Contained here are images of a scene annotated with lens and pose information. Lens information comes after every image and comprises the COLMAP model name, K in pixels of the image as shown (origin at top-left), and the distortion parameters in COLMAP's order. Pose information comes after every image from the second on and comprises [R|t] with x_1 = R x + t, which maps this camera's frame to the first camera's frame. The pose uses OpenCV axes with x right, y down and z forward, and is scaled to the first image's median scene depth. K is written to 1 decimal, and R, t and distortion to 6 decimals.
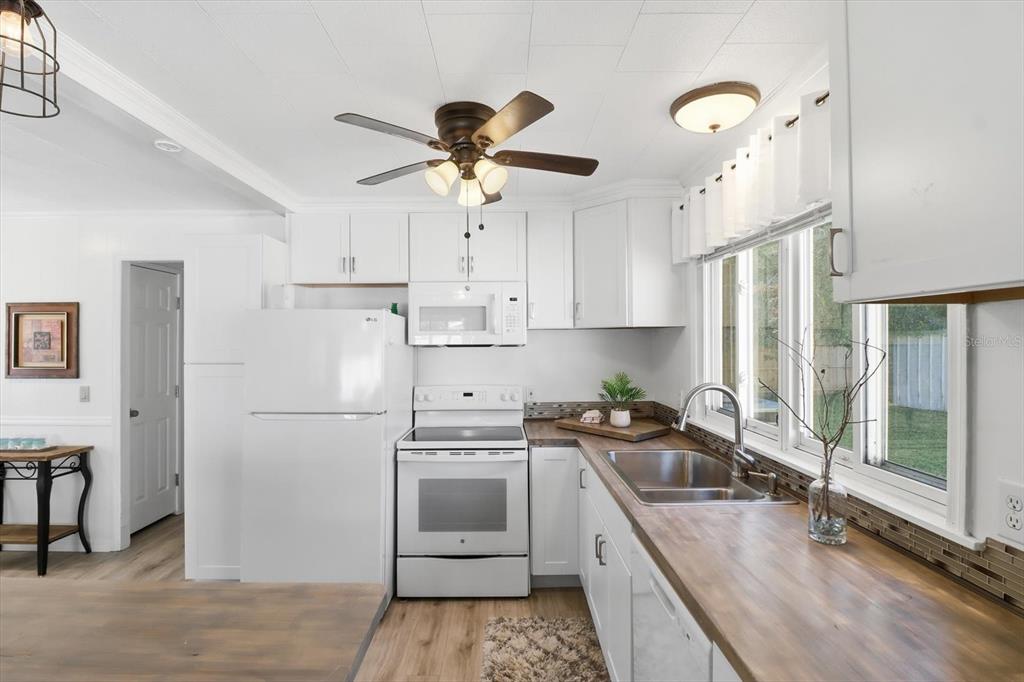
lens RADIAL K [[492.1, 0, 506.4], [0, 492.1, 337.8], [0, 0, 1]] dist [-0.002414, -0.000628]
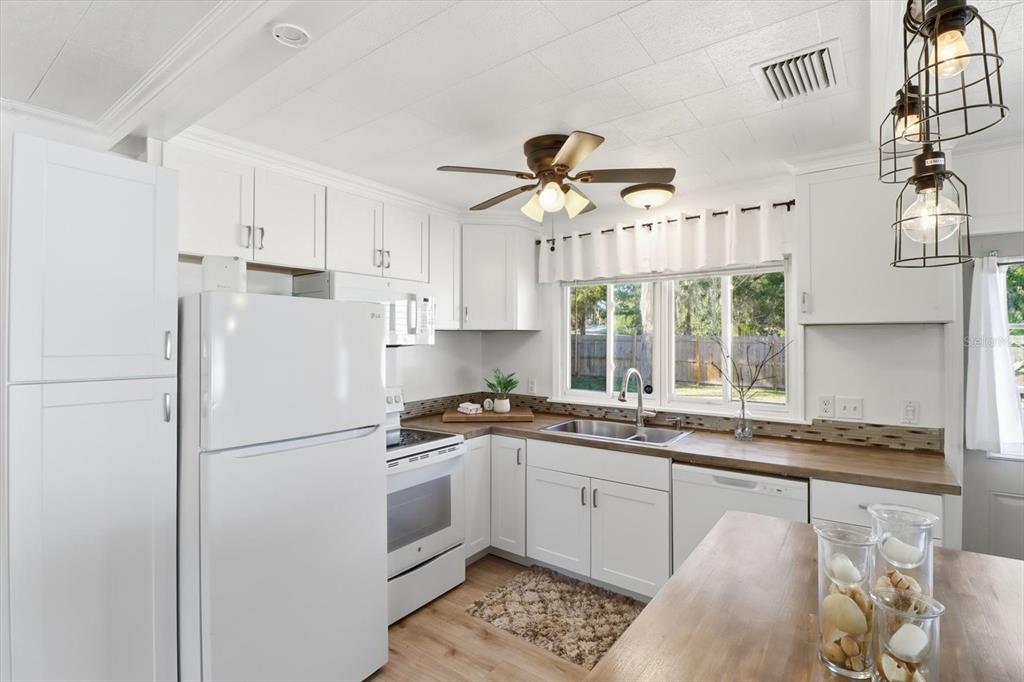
lens RADIAL K [[492.1, 0, 506.4], [0, 492.1, 337.8], [0, 0, 1]] dist [-0.002414, -0.000628]
pose [[0.590537, 0.008656, 0.806964, -0.768533], [-0.006576, 0.999961, -0.005913, 0.004498], [-0.806983, -0.001815, 0.590571, 0.296185]]
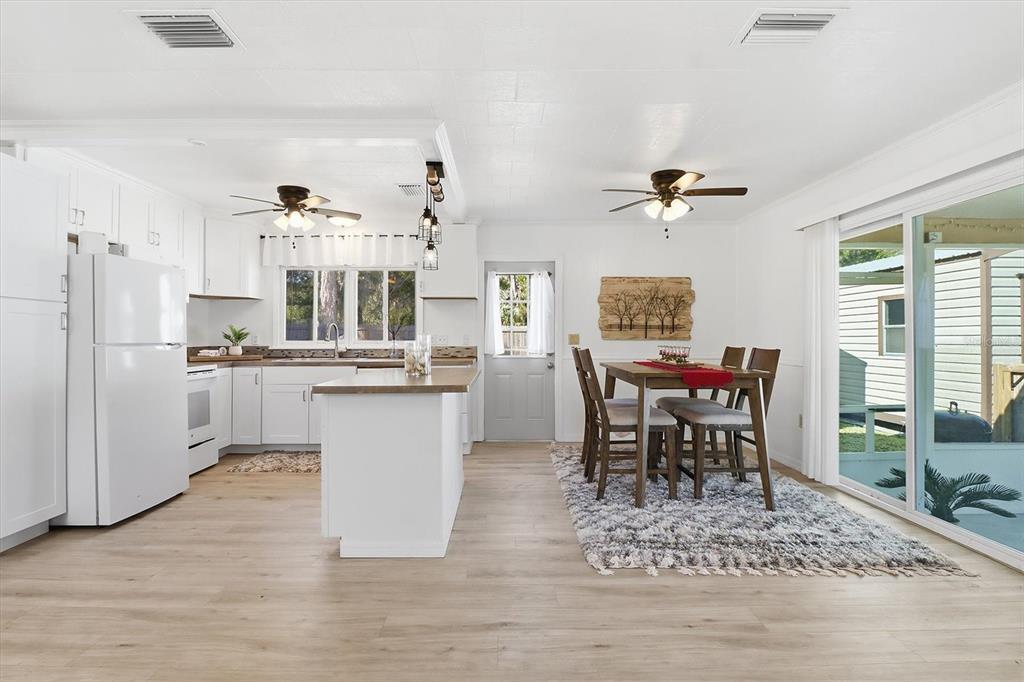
lens RADIAL K [[518.5, 0, 525.6], [0, 518.5, 337.8], [0, 0, 1]] dist [-0.026794, -0.000599]
pose [[-0.035423, 0.007229, 0.999346, -1.631089], [-0.006851, 0.999949, -0.007477, 0.129811], [-0.999349, -0.007111, -0.035372, 0.076423]]
